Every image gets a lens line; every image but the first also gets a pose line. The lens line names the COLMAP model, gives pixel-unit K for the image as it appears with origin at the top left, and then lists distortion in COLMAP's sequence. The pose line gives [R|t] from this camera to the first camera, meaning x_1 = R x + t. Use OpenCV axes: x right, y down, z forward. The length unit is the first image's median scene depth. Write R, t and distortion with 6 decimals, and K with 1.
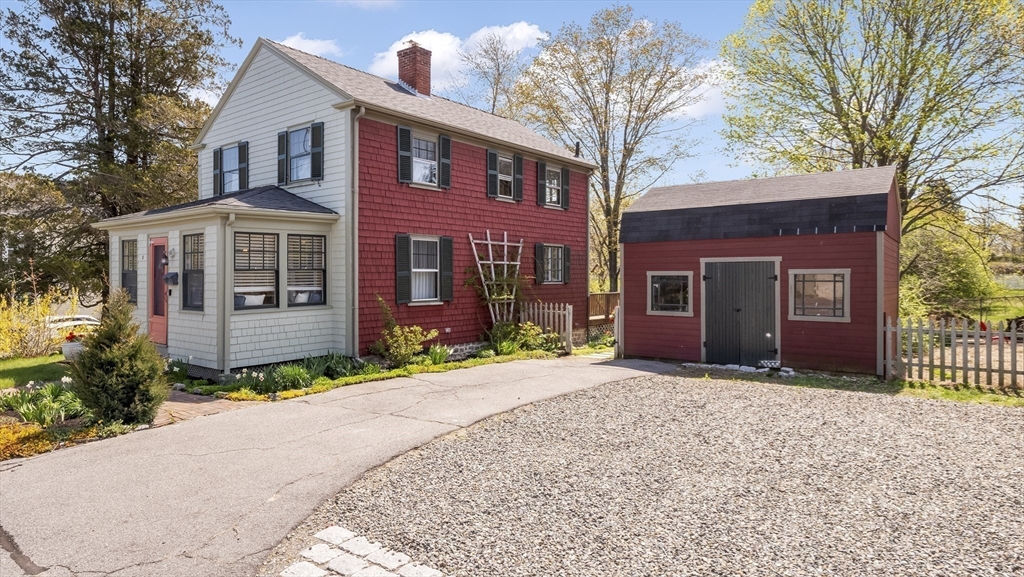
lens RADIAL K [[612.0, 0, 512.0], [0, 612.0, 288.5], [0, 0, 1]] dist [0.001656, 0.000183]
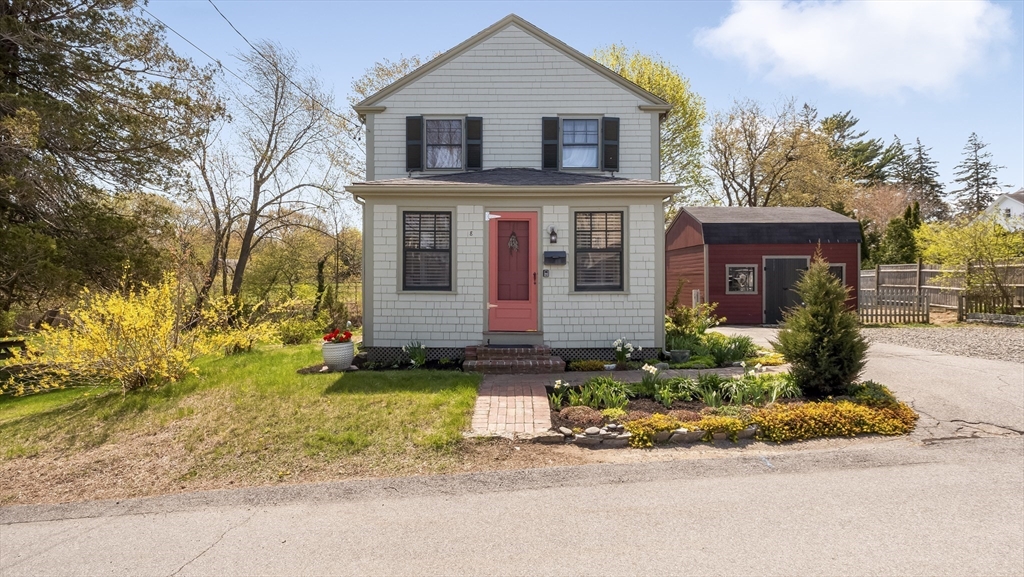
lens RADIAL K [[513.2, 0, 512.0], [0, 513.2, 288.5], [0, 0, 1]] dist [-0.000911, -0.000396]
pose [[0.772302, -0.008738, 0.635195, -0.992977], [0.016248, 0.999850, -0.006002, 0.029609], [-0.635047, 0.014956, 0.772328, 0.408610]]
